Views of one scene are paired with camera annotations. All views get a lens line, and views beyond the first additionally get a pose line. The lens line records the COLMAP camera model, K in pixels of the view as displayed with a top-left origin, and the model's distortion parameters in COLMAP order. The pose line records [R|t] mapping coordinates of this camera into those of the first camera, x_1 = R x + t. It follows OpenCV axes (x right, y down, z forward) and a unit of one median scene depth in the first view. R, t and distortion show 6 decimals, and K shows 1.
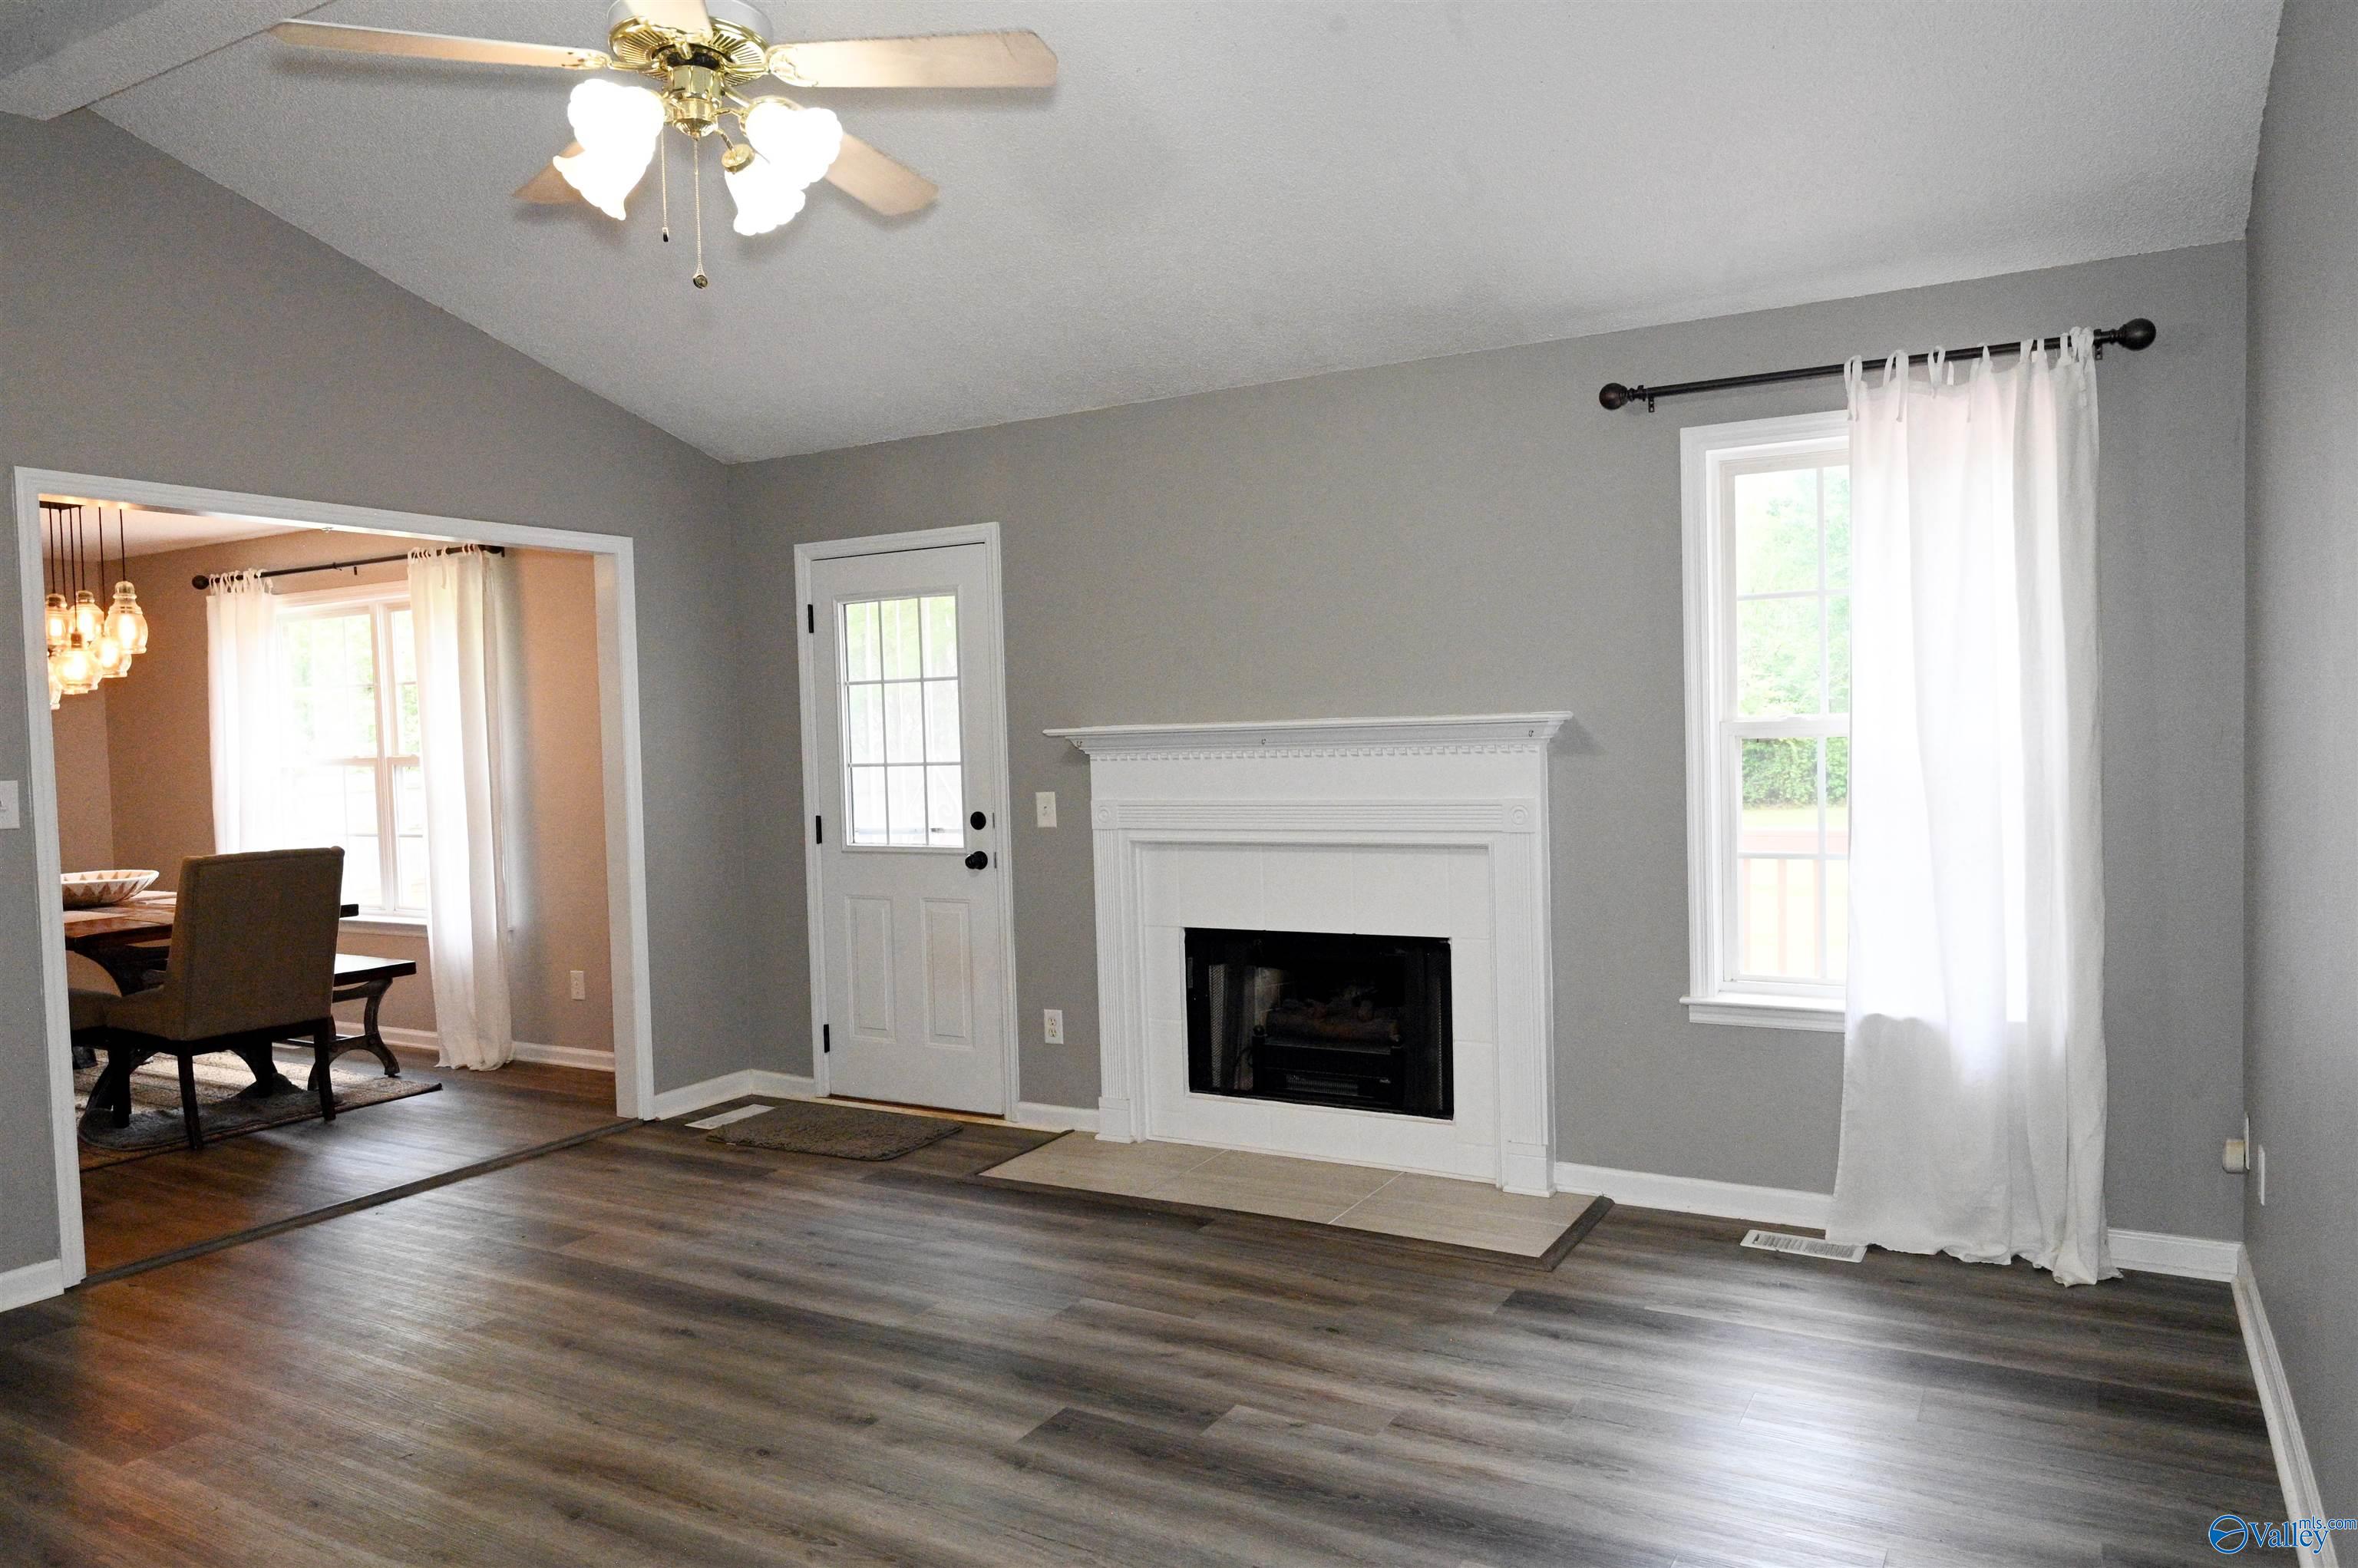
lens RADIAL K [[1571.6, 0, 1170.5], [0, 1571.6, 799.7], [0, 0, 1]] dist [-0.003701, 0.003168]
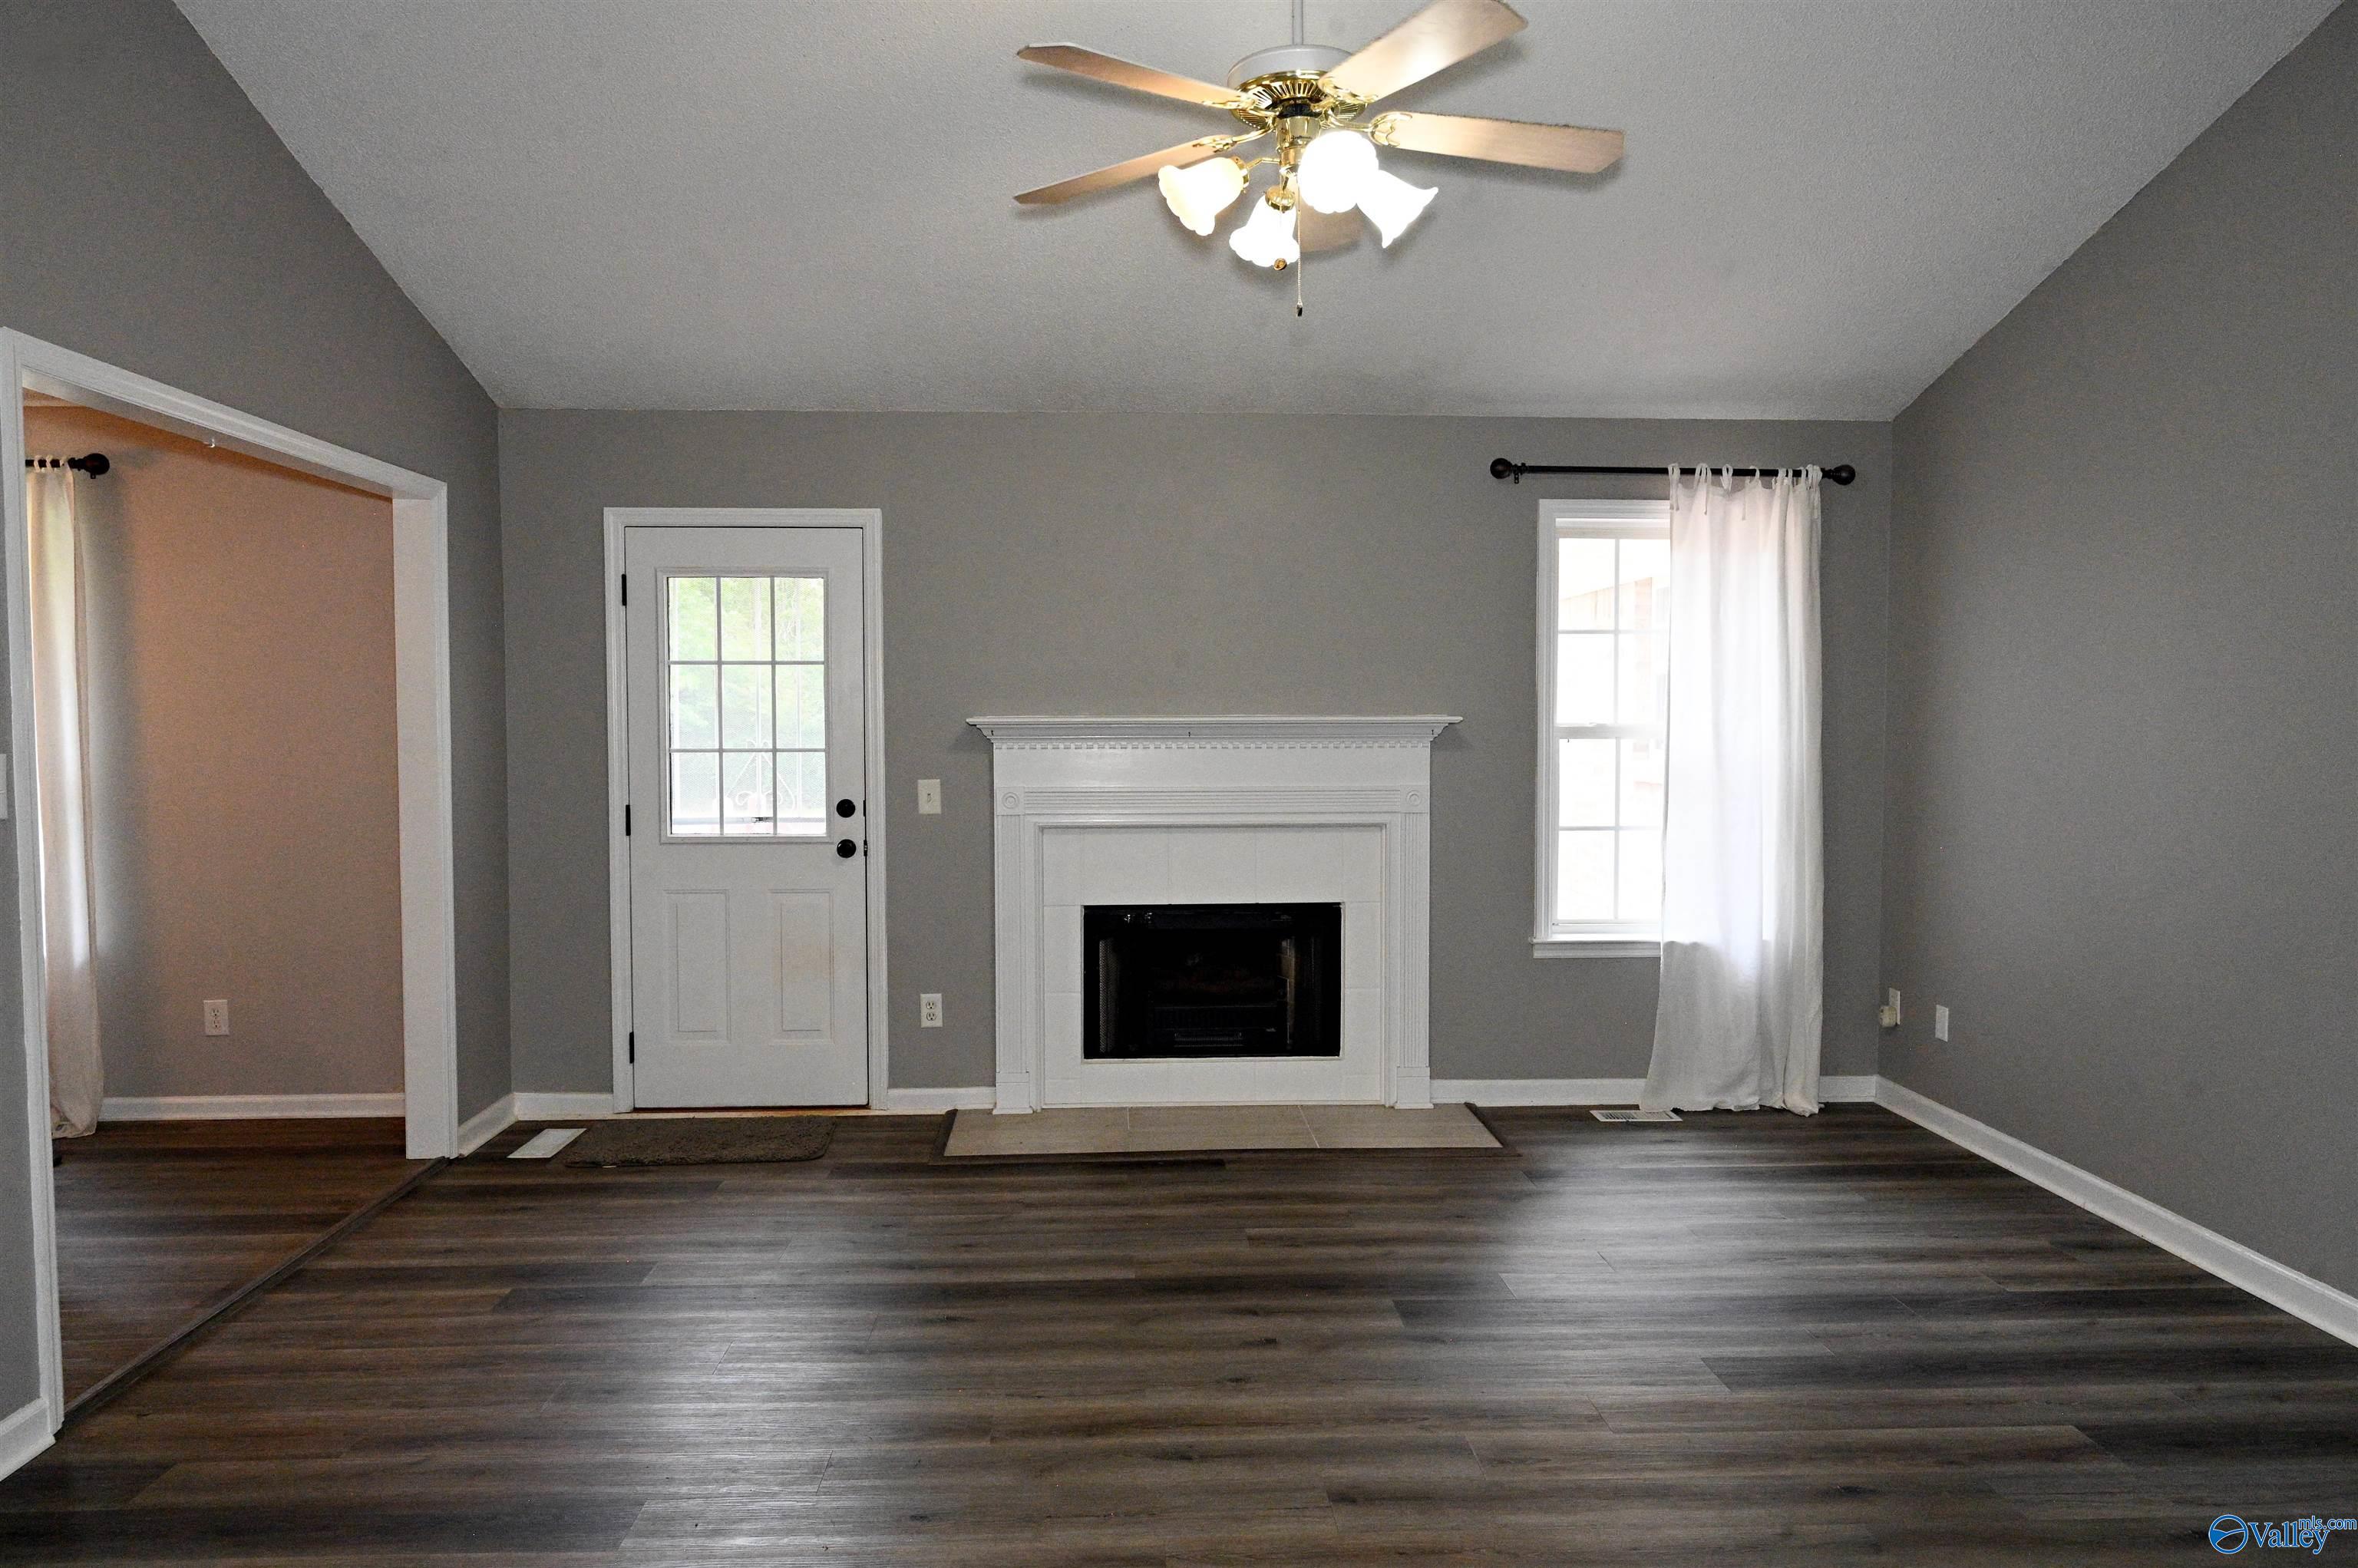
lens RADIAL K [[1571.6, 0, 1175.9], [0, 1571.6, 787.1], [0, 0, 1]] dist [-0.003701, 0.003168]
pose [[0.838355, 0.001583, 0.545122, -0.590506], [0.002594, 0.999973, -0.006893, 0.008882], [-0.545118, 0.007193, 0.838329, 0.073238]]
